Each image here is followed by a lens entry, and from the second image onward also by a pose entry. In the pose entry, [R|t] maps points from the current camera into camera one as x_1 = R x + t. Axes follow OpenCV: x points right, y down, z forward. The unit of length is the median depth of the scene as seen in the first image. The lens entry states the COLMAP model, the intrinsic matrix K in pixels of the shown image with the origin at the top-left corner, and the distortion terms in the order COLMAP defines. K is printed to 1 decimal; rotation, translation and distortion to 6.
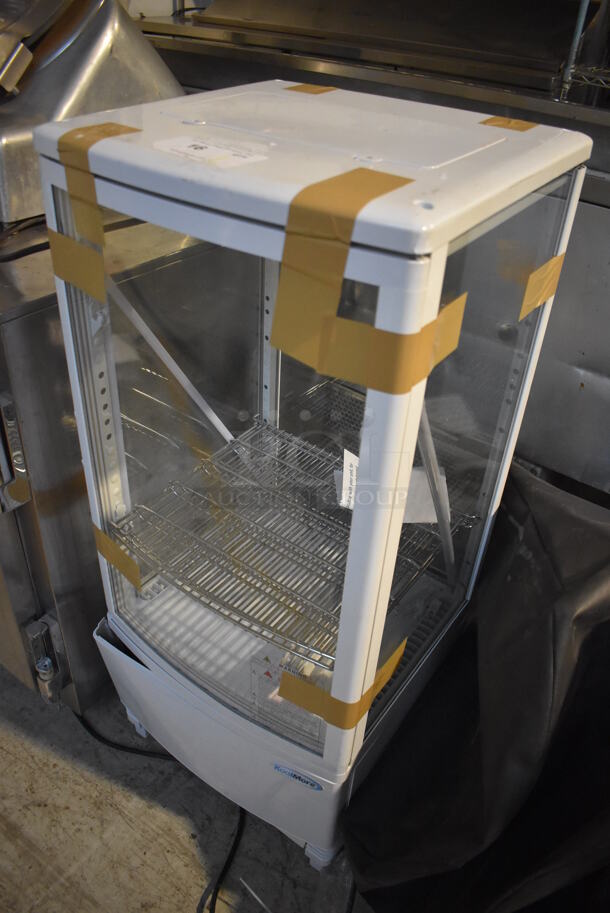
lens RADIAL K [[711.4, 0, 305.0], [0, 711.4, 456.5], [0, 0, 1]] dist [-0.093231, 0.007604]
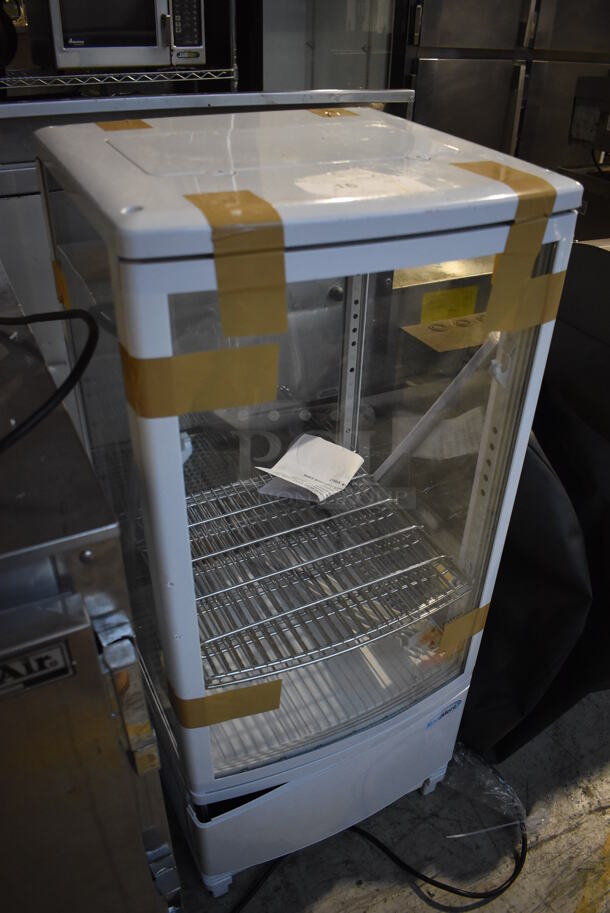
lens RADIAL K [[717.2, 0, 305.0], [0, 717.2, 456.5], [0, 0, 1]] dist [-0.096669, 0.008061]
pose [[0.452488, -0.529381, 0.717642, -0.684636], [0.520177, 0.810332, 0.269773, -0.280862], [-0.724341, 0.251232, 0.642037, 0.335256]]
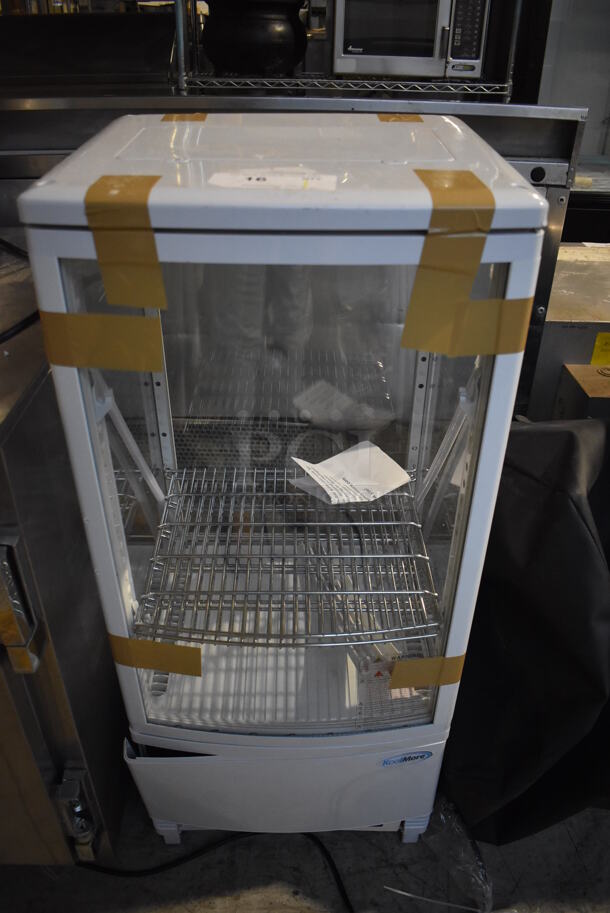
lens RADIAL K [[717.2, 0, 305.0], [0, 717.2, 456.5], [0, 0, 1]] dist [-0.096669, 0.008061]
pose [[0.802723, -0.363762, 0.472560, -0.455825], [0.375586, 0.923893, 0.073188, -0.087066], [-0.463218, 0.118738, 0.878254, 0.098165]]
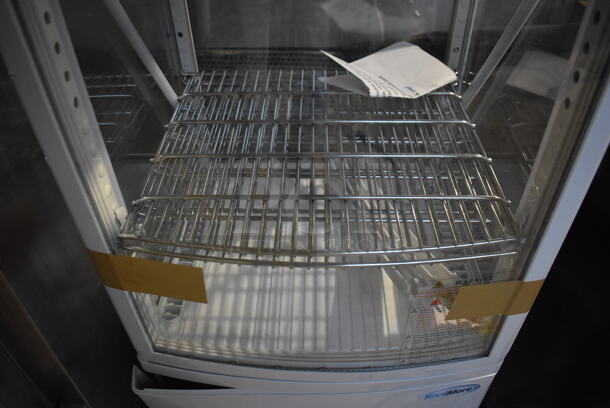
lens RADIAL K [[479.2, 0, 305.0], [0, 479.2, 204.0], [0, 0, 1]] dist [-0.096669, 0.008061]
pose [[0.820387, -0.423392, 0.384323, -0.294866], [0.380652, 0.905928, 0.185470, 0.049949], [-0.426695, -0.005864, 0.904376, 0.522978]]
